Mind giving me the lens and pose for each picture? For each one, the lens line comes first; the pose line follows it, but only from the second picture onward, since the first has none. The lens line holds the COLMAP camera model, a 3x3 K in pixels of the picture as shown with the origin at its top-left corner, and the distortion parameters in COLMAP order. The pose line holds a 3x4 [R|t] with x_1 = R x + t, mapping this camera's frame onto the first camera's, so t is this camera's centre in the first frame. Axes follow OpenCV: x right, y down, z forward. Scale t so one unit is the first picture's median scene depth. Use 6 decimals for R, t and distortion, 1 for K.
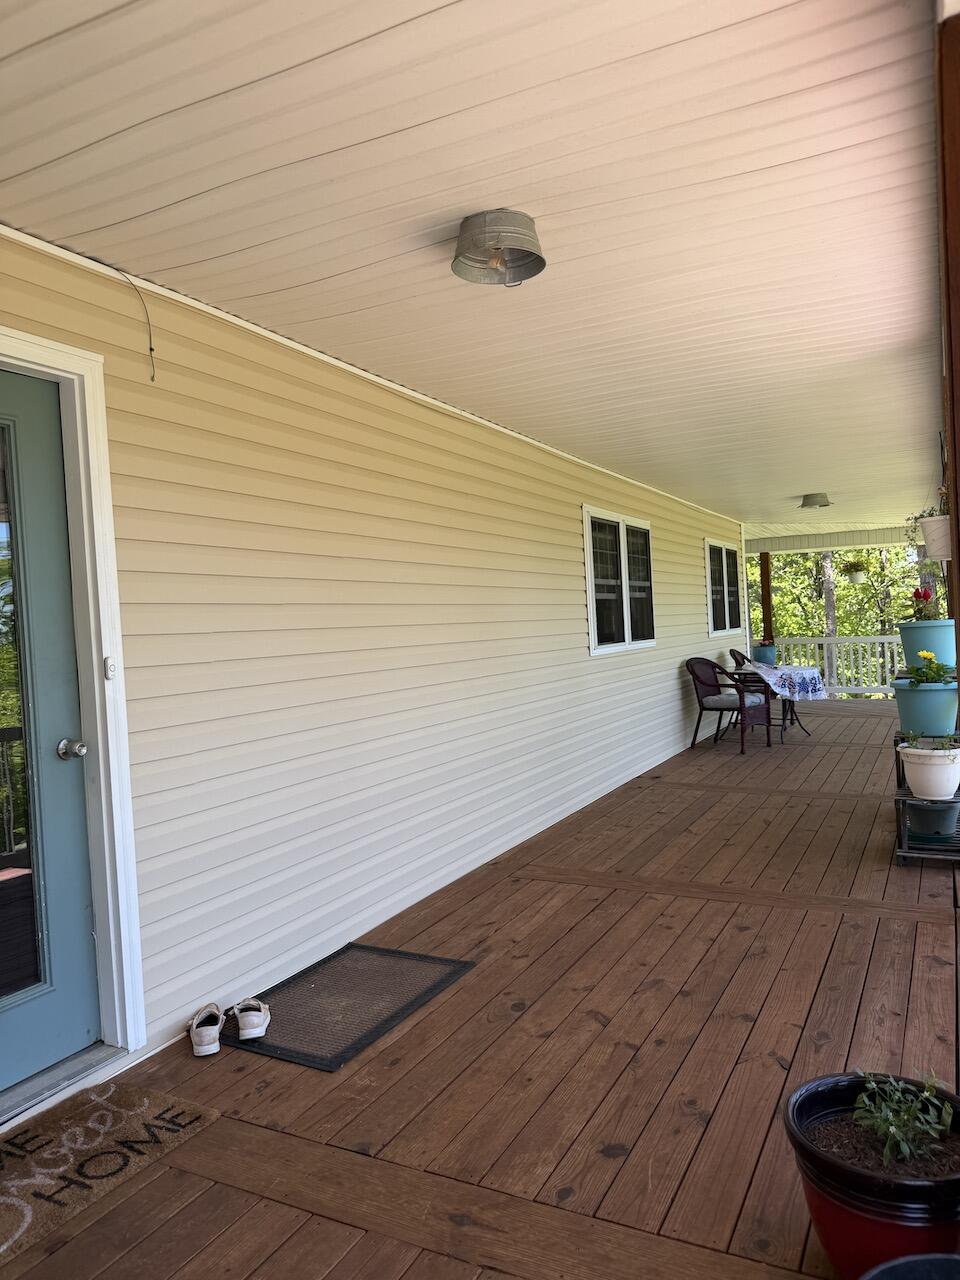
lens RADIAL K [[891.6, 0, 481.8], [0, 891.6, 639.6], [0, 0, 1]] dist [-0.004432, -0.019532]
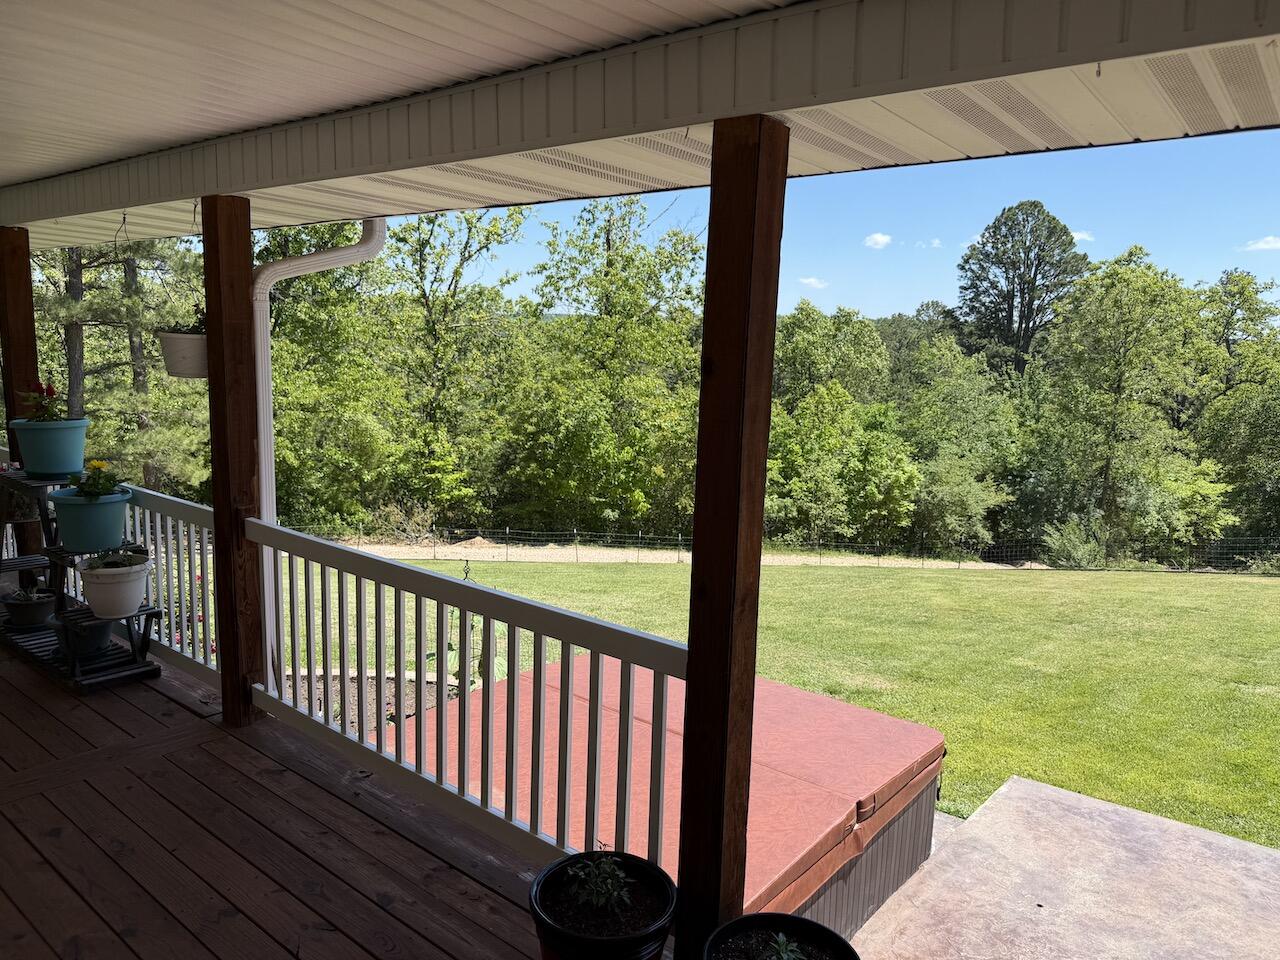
lens RADIAL K [[891.6, 0, 639.4], [0, 891.6, 482.6], [0, 0, 1]] dist [-0.004432, -0.019532]
pose [[0.200810, -0.089367, 0.975545, -0.366865], [-0.030343, 0.994785, 0.097375, -0.090176], [-0.979160, -0.049155, 0.197051, 0.344044]]
